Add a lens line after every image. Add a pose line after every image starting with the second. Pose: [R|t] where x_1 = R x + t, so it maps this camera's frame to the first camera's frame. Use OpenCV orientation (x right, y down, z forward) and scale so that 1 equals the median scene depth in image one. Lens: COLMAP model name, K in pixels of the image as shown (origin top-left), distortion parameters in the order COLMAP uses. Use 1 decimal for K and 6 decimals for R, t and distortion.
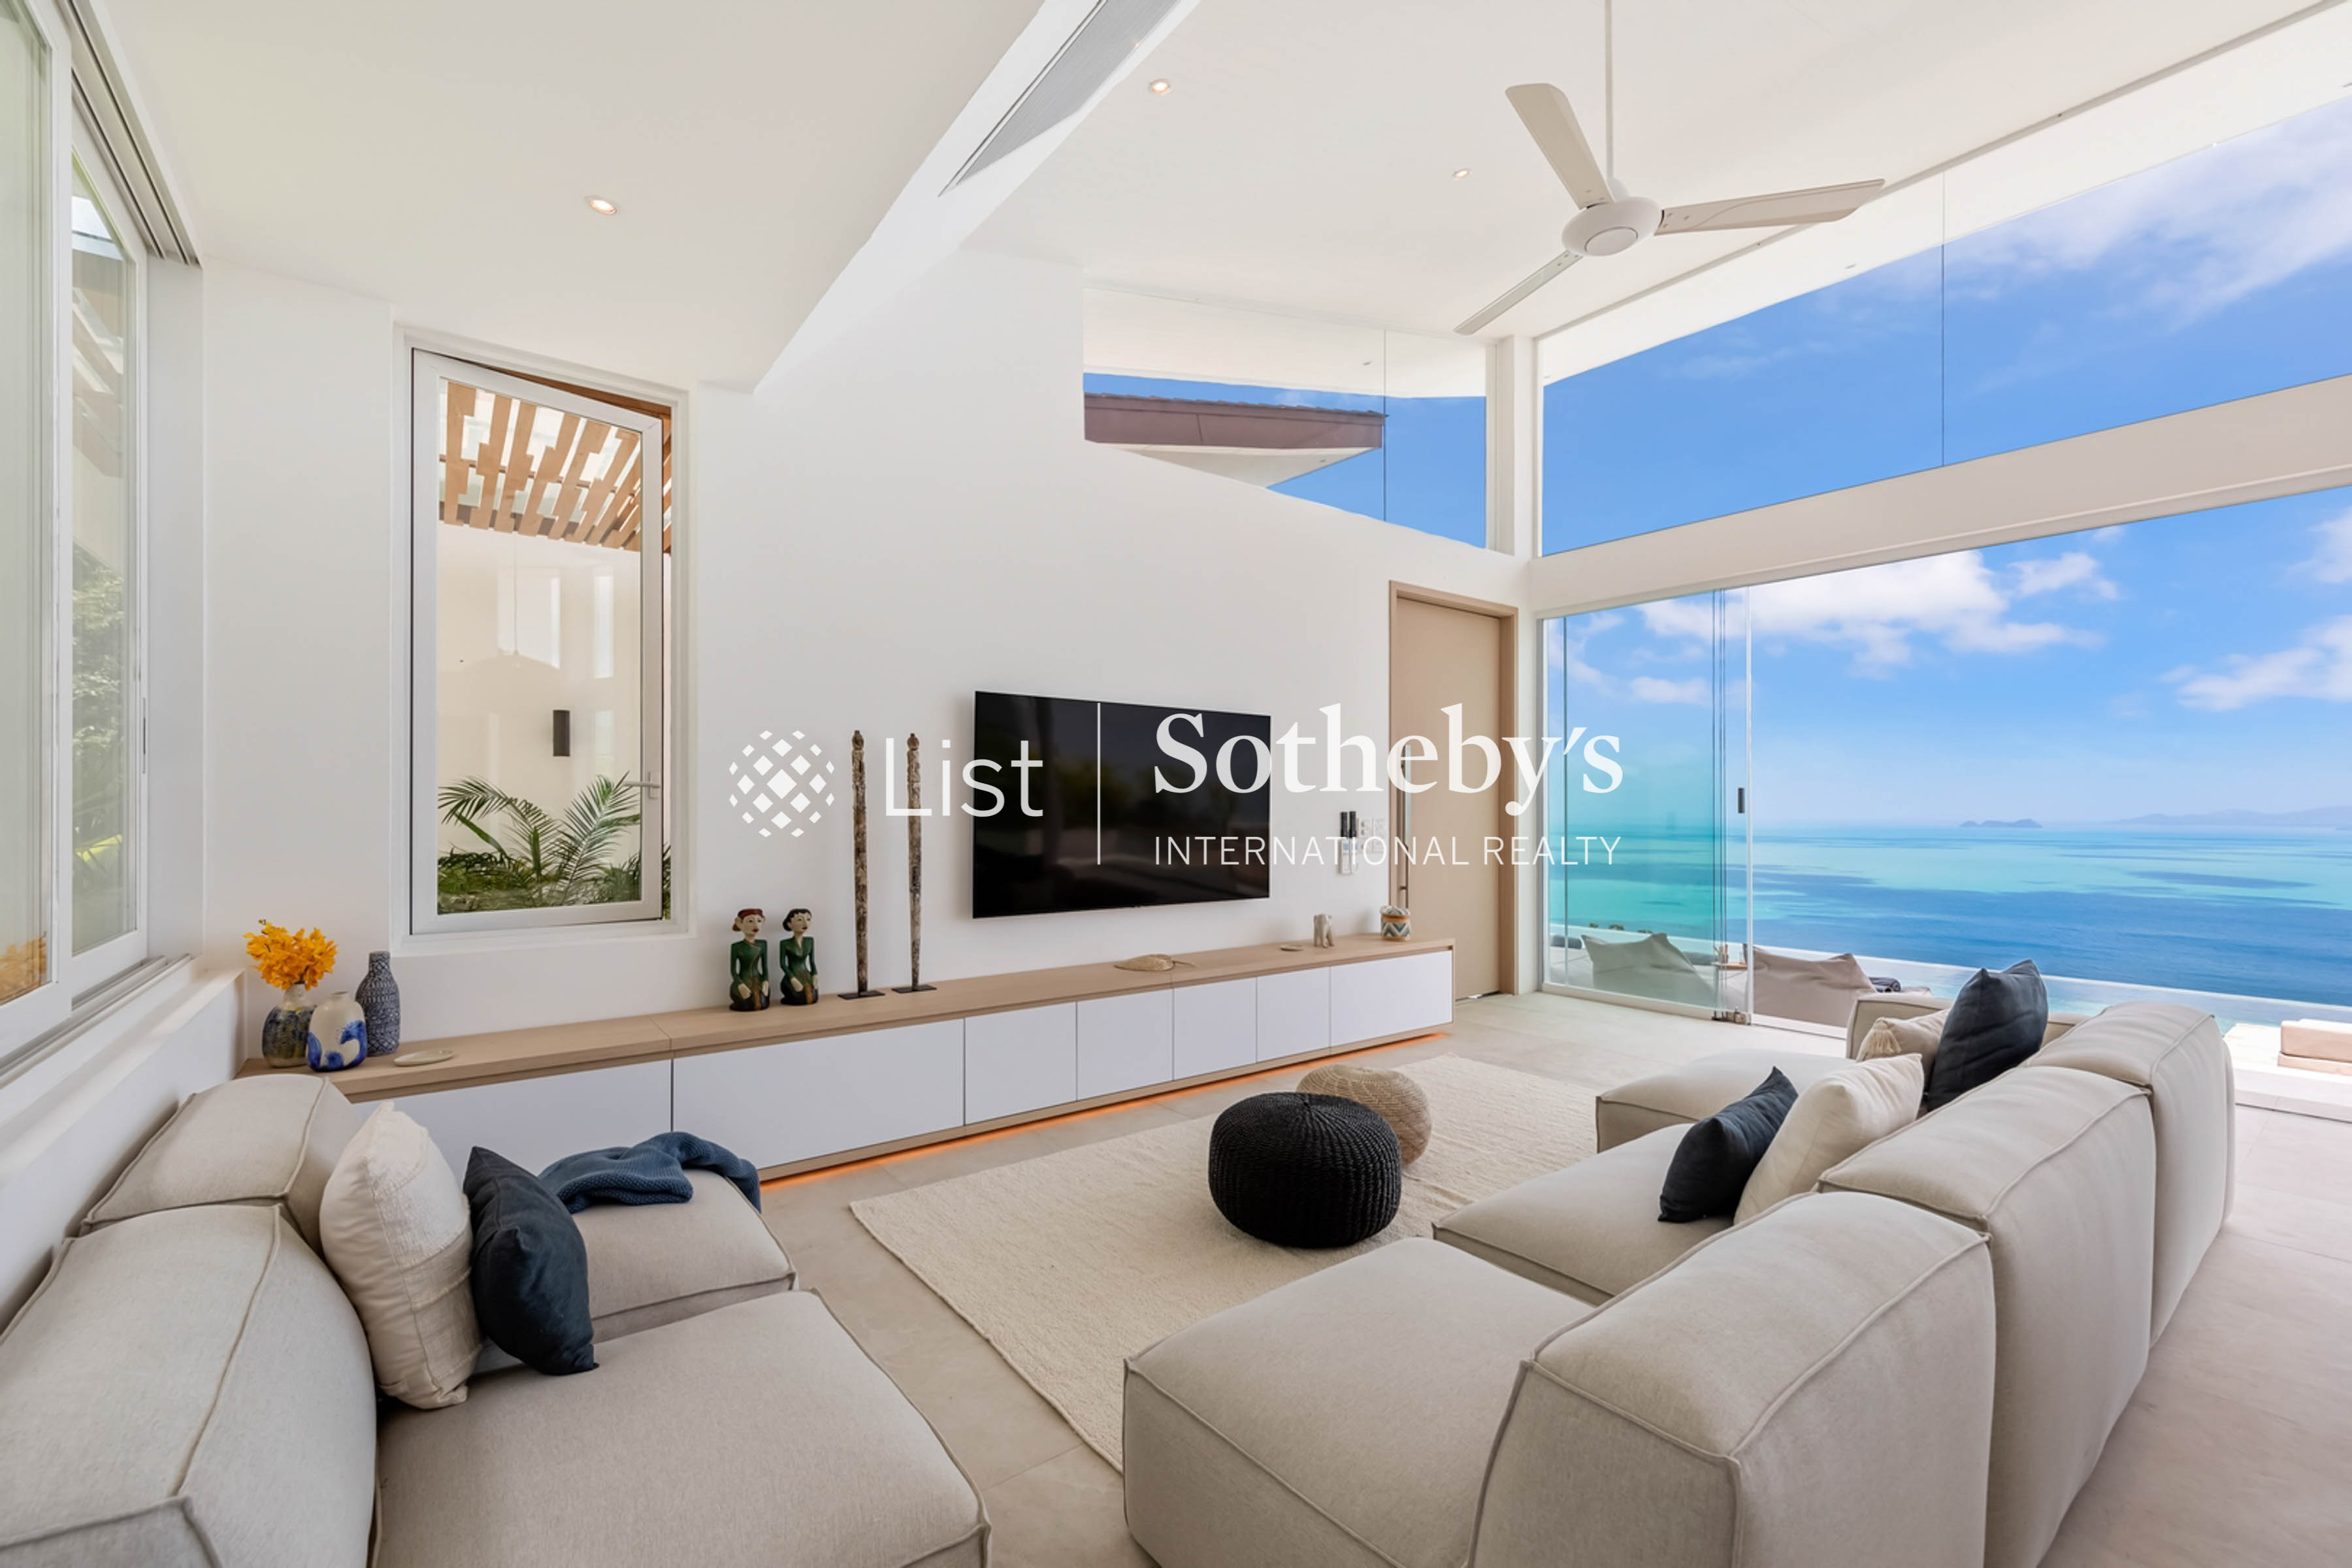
lens RADIAL K [[969.4, 0, 1174.8], [0, 969.4, 811.8], [0, 0, 1]] dist [0.003104, 0.000293]
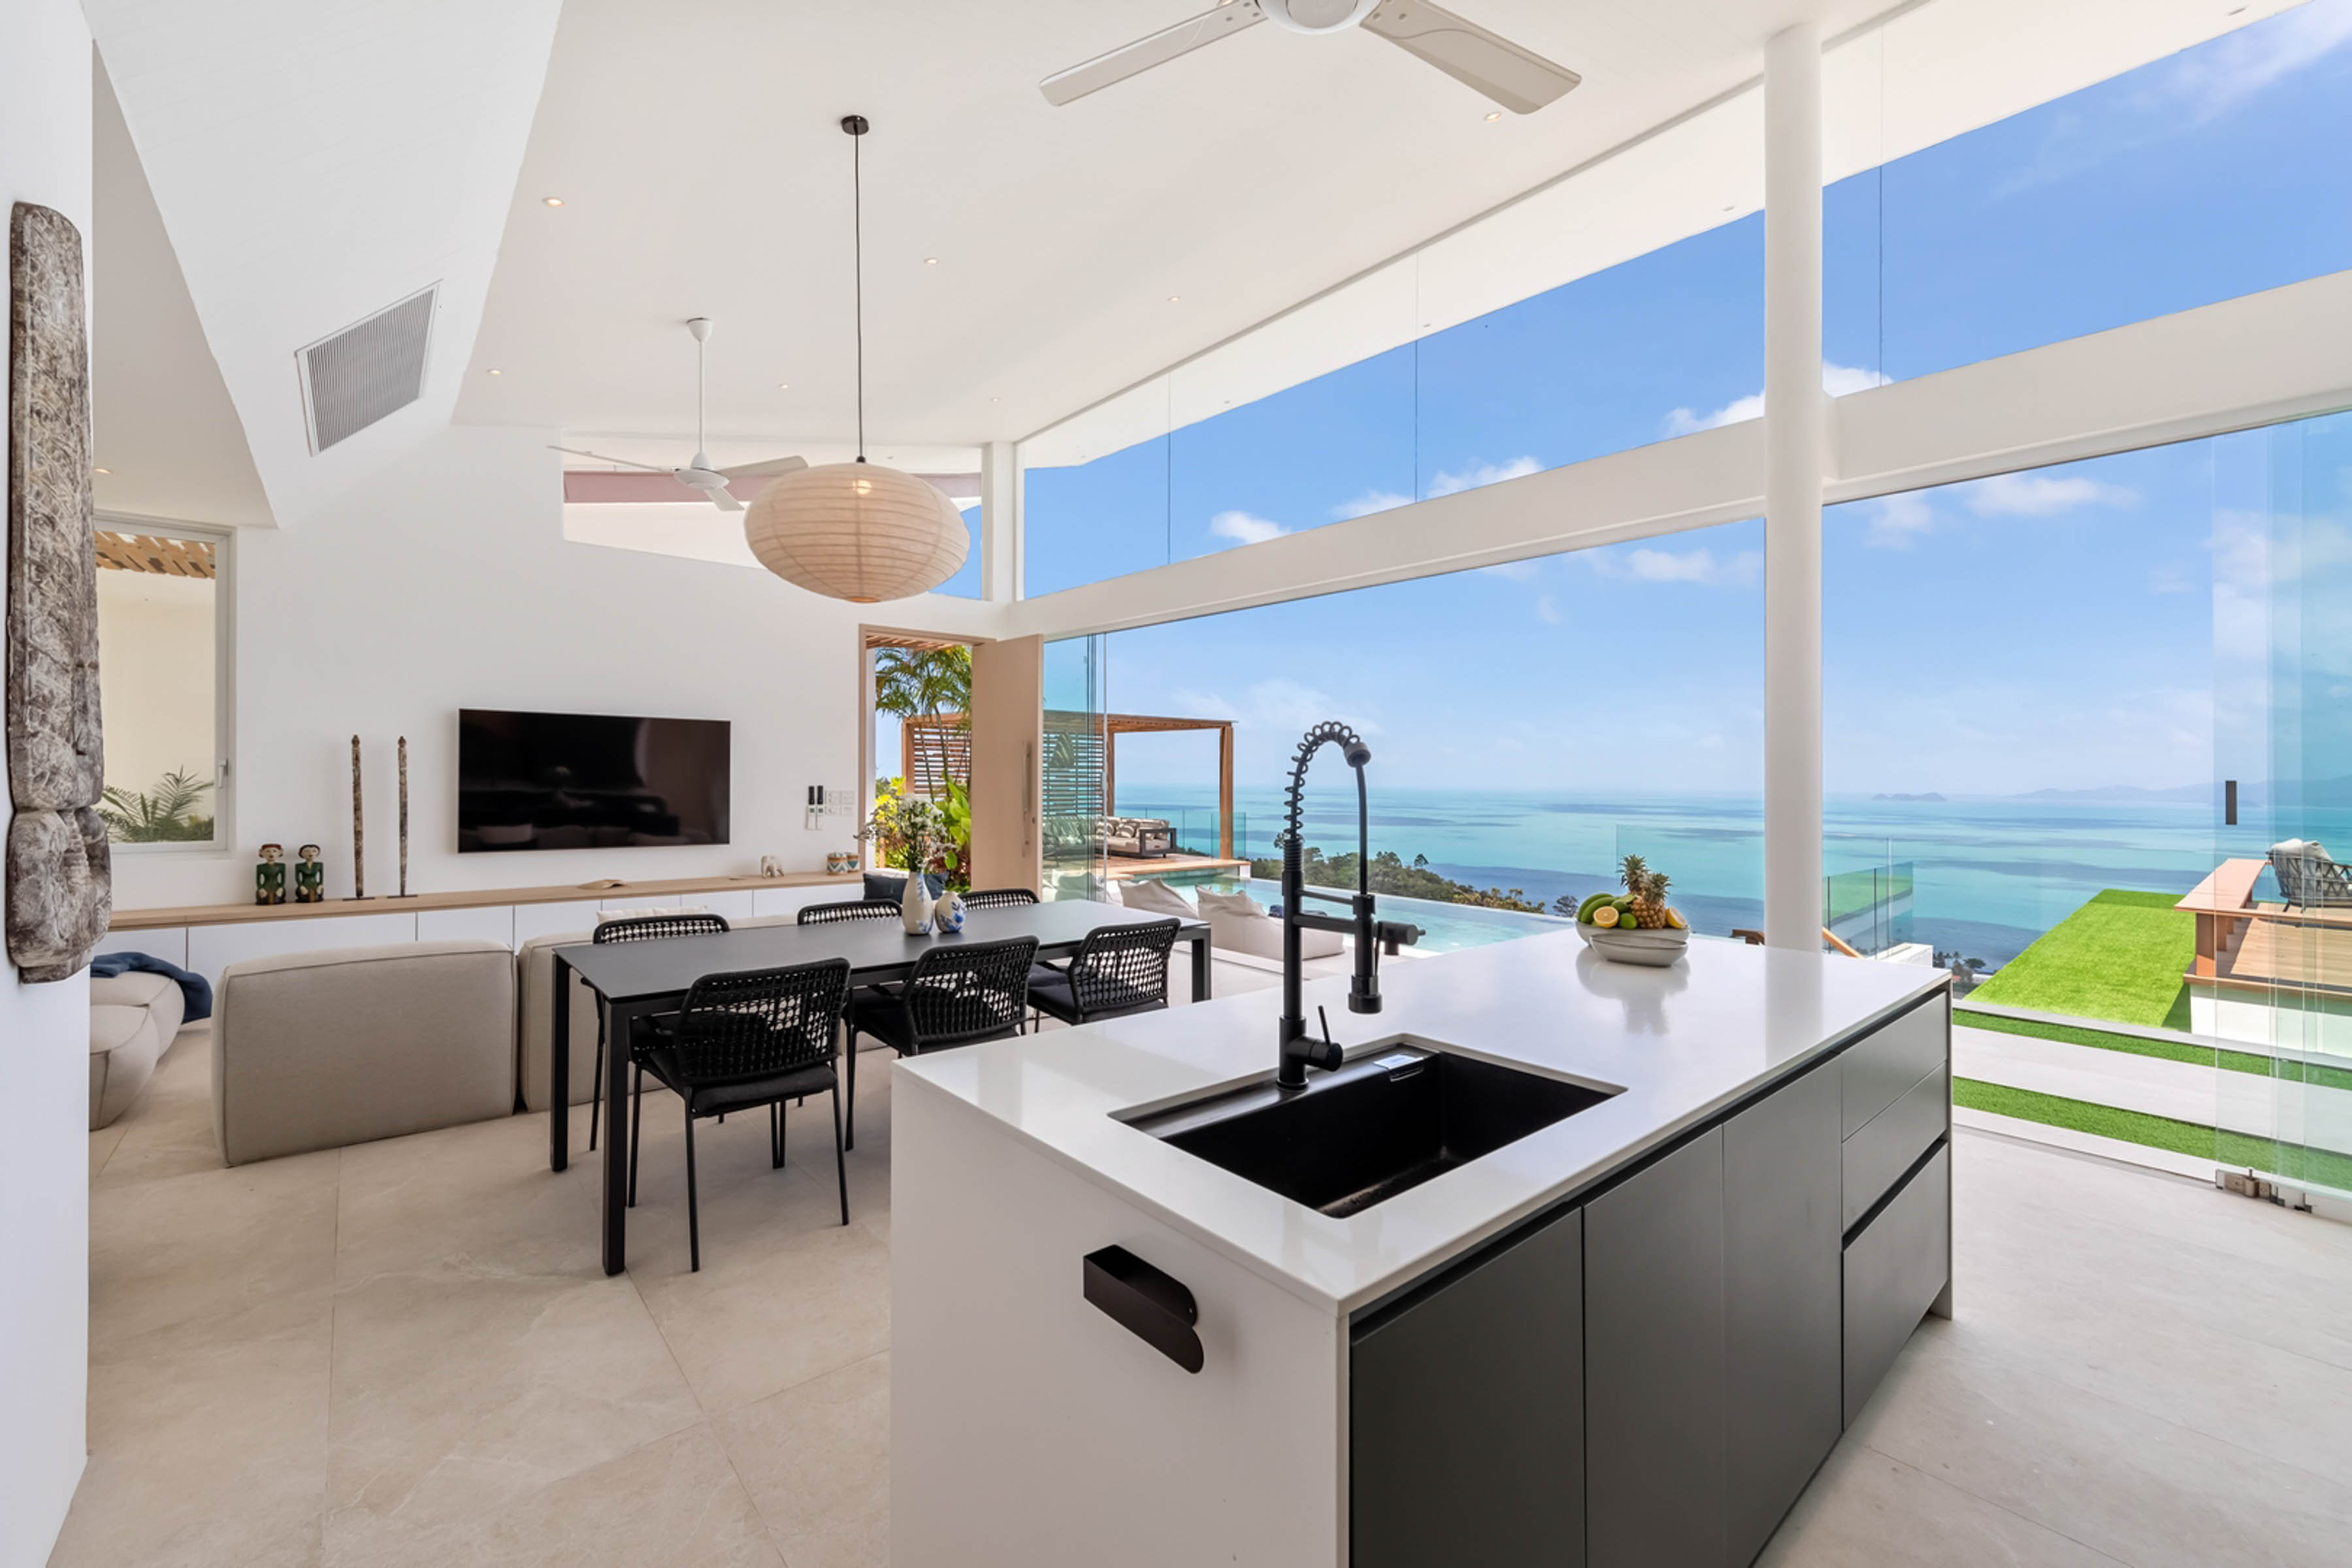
lens RADIAL K [[969.4, 0, 1178.2], [0, 969.4, 778.0], [0, 0, 1]] dist [0.003104, 0.000293]
pose [[0.998529, 0.009725, 0.053336, 0.957274], [-0.009743, 0.999953, 0.000070, -0.025405], [-0.053333, -0.000589, 0.998577, -0.692233]]
